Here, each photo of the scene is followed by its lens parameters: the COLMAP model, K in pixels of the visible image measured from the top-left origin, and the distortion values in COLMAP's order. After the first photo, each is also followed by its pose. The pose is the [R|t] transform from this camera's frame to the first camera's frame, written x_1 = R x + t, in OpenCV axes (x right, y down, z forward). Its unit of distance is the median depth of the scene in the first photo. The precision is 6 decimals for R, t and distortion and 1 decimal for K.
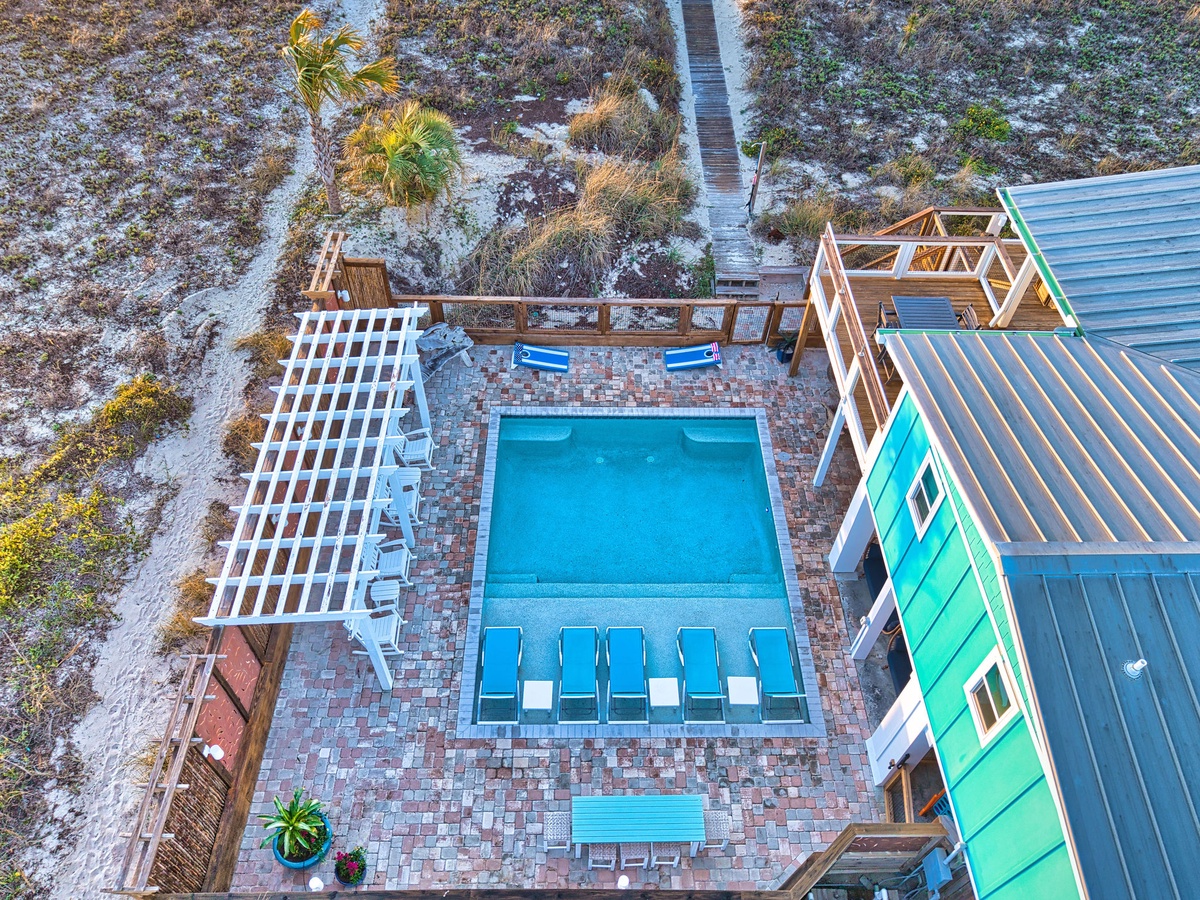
lens RADIAL K [[797.7, 0, 600.0], [0, 797.7, 450.0], [0, 0, 1]] dist [-0.005579, -0.004165]
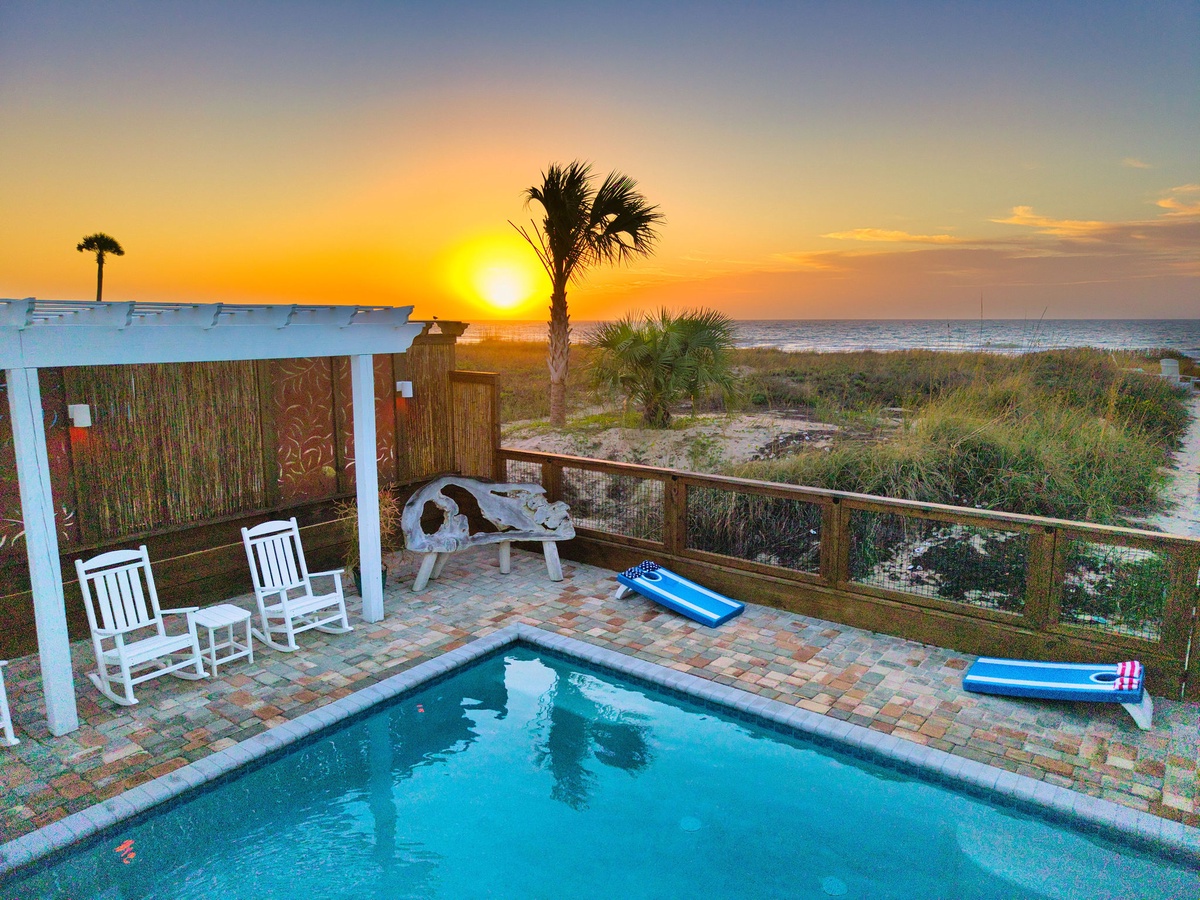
lens RADIAL K [[797.7, 0, 600.0], [0, 797.7, 450.0], [0, 0, 1]] dist [-0.005579, -0.004165]
pose [[0.796717, 0.084767, -0.598378, 0.164684], [-0.456493, 0.733262, -0.503926, 0.080657], [0.396052, 0.674642, 0.622898, 0.657103]]
